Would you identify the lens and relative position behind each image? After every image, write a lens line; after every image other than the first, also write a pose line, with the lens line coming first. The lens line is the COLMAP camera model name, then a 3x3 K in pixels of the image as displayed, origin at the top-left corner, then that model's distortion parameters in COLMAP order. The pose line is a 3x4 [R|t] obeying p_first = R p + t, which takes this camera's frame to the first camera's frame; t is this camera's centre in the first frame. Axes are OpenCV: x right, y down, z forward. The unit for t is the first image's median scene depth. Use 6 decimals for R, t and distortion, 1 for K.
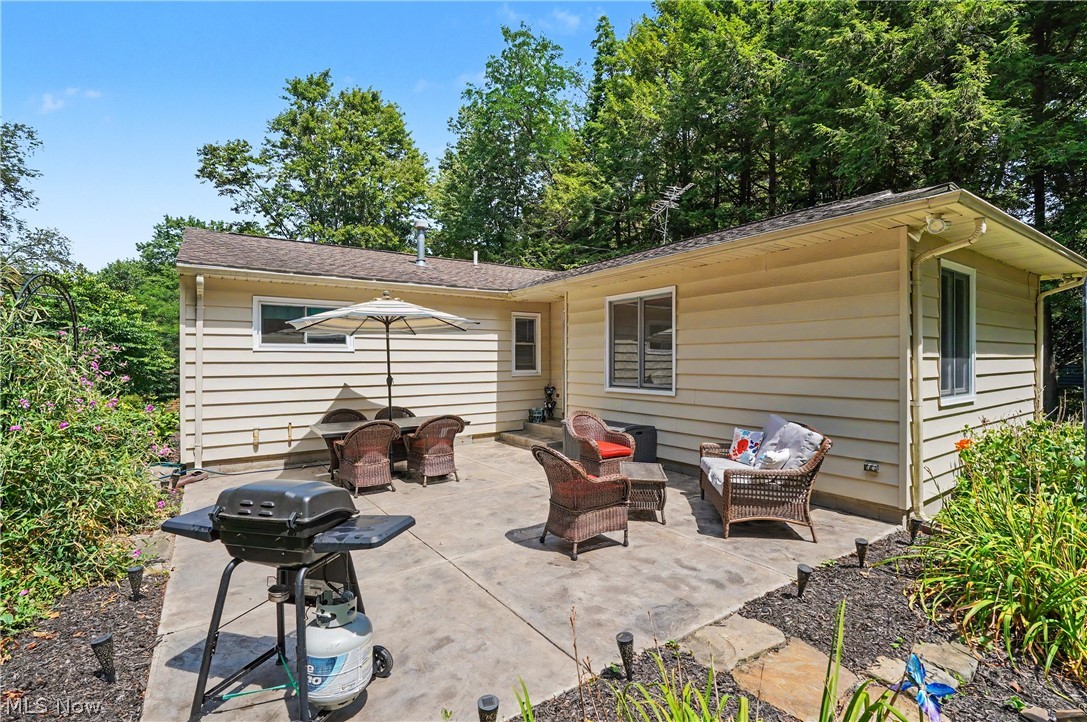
lens RADIAL K [[498.8, 0, 543.5], [0, 498.8, 361.0], [0, 0, 1]] dist [-0.003960, 0.000054]
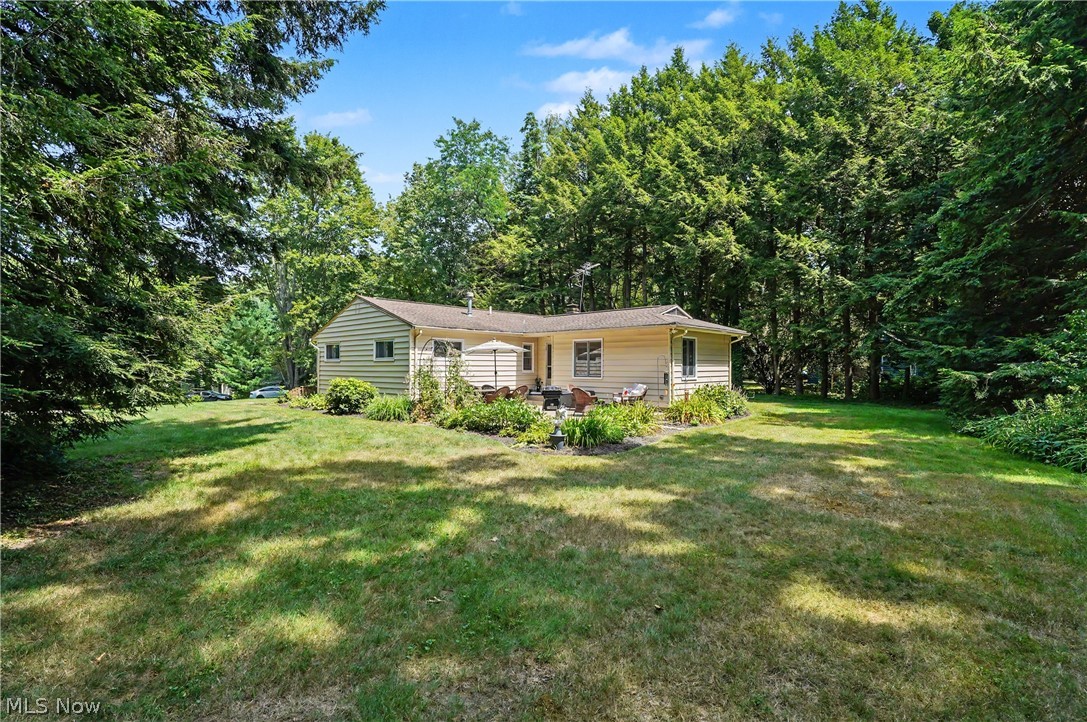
lens RADIAL K [[498.8, 0, 543.5], [0, 498.8, 361.0], [0, 0, 1]] dist [-0.003960, 0.000054]
pose [[0.976512, 0.010820, 0.215191, -0.211734], [-0.007432, 0.999836, -0.016545, 0.006497], [-0.215335, 0.014557, 0.976432, -0.526344]]
